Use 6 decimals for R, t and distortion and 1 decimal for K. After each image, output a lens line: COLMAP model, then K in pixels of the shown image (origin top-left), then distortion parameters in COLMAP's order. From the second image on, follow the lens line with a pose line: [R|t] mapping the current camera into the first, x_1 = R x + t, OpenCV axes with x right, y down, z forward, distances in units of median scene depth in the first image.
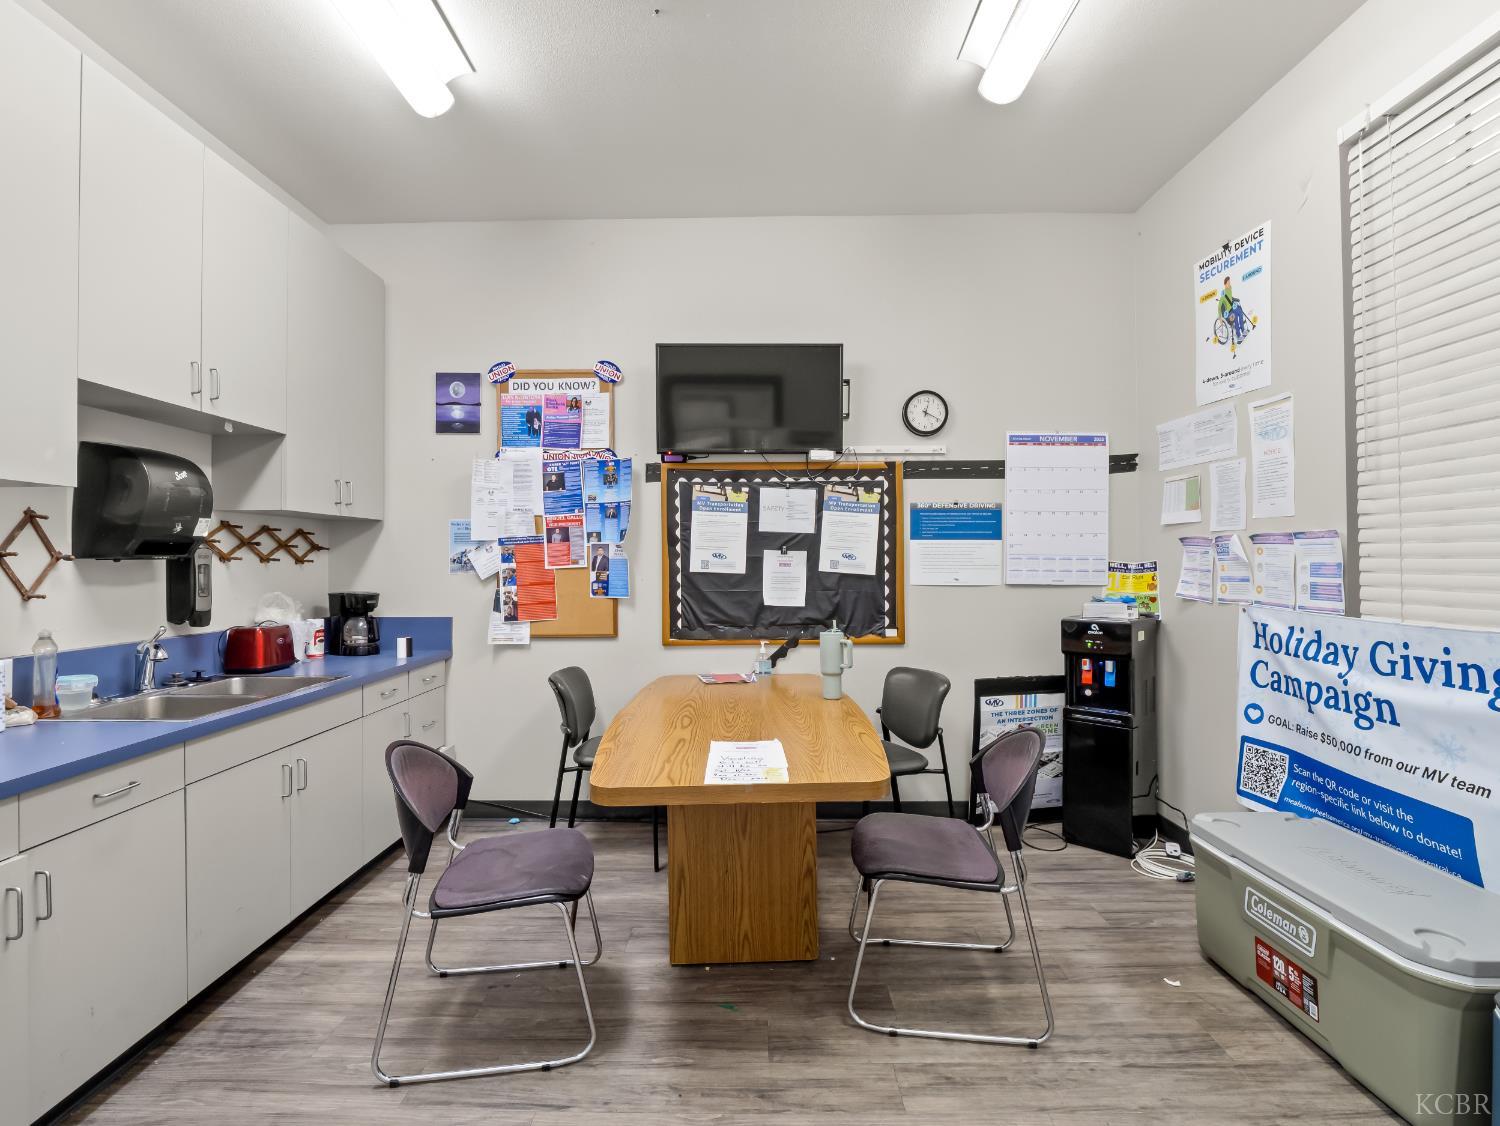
lens RADIAL K [[732.5, 0, 744.7], [0, 732.5, 564.2], [0, 0, 1]] dist [-0.013440, -0.000809]
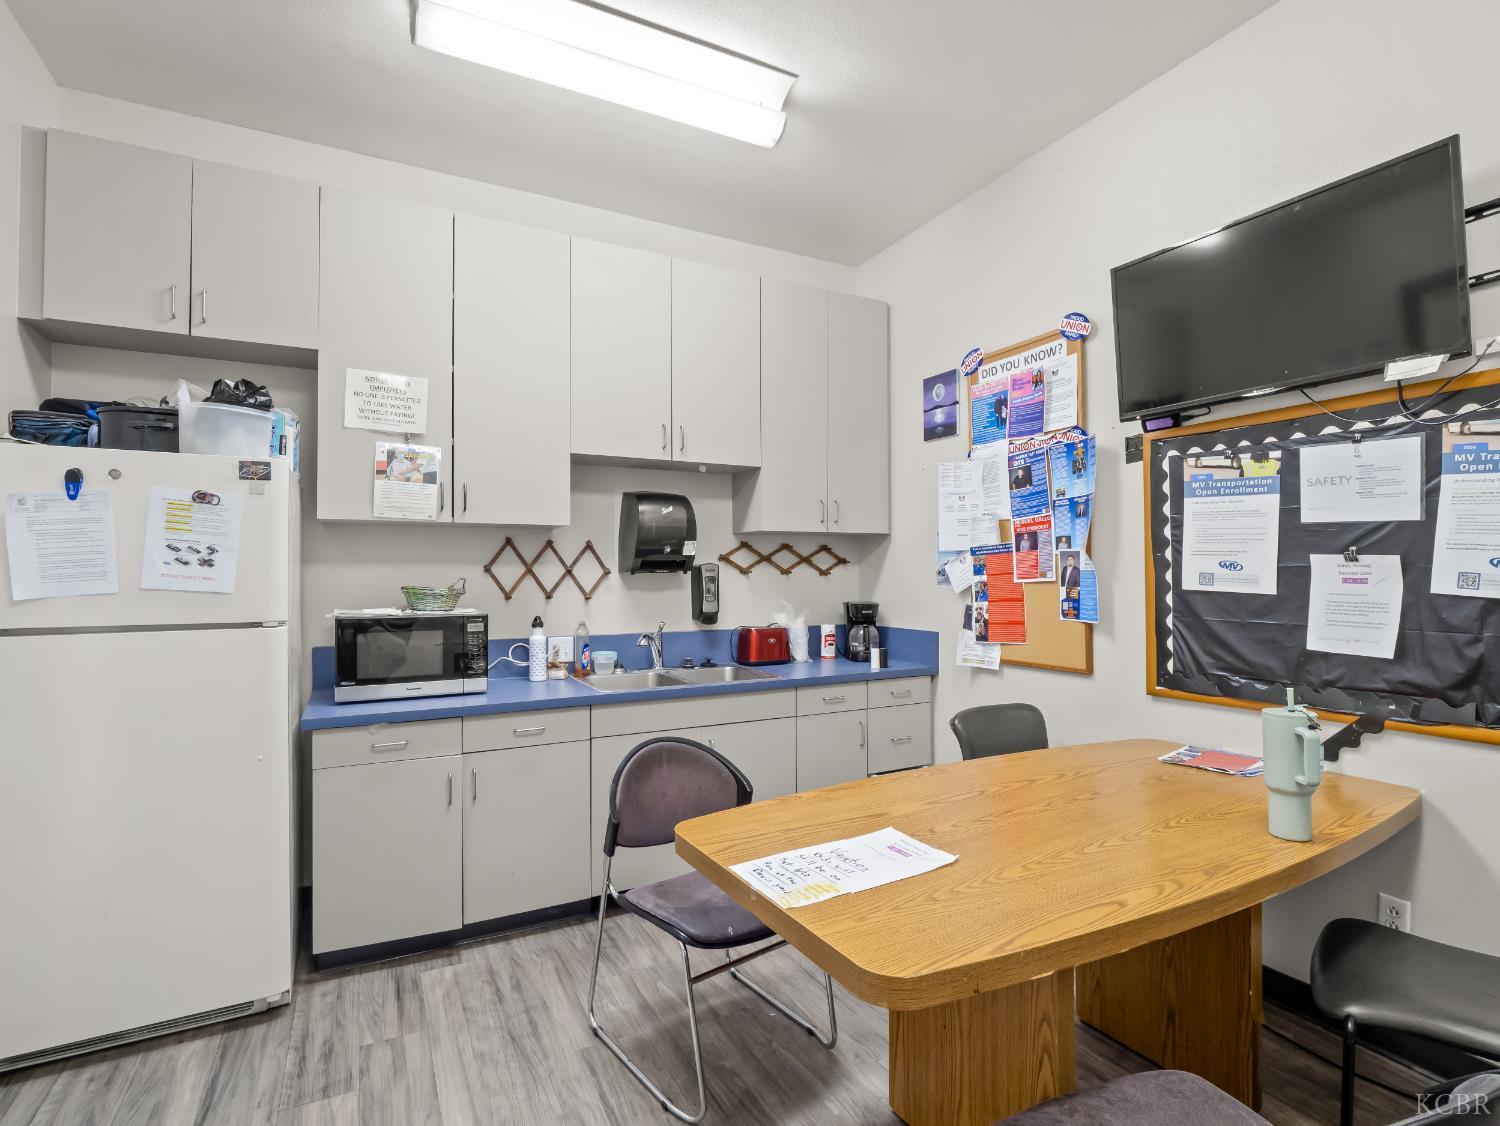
lens RADIAL K [[728.1, 0, 727.1], [0, 728.1, 568.5], [0, 0, 1]] dist [0.001625, -0.012257]
pose [[0.463312, -0.005149, -0.886180, 0.318856], [-0.000810, 0.999980, -0.006233, -0.004342], [0.886195, 0.003606, 0.463299, 0.325477]]
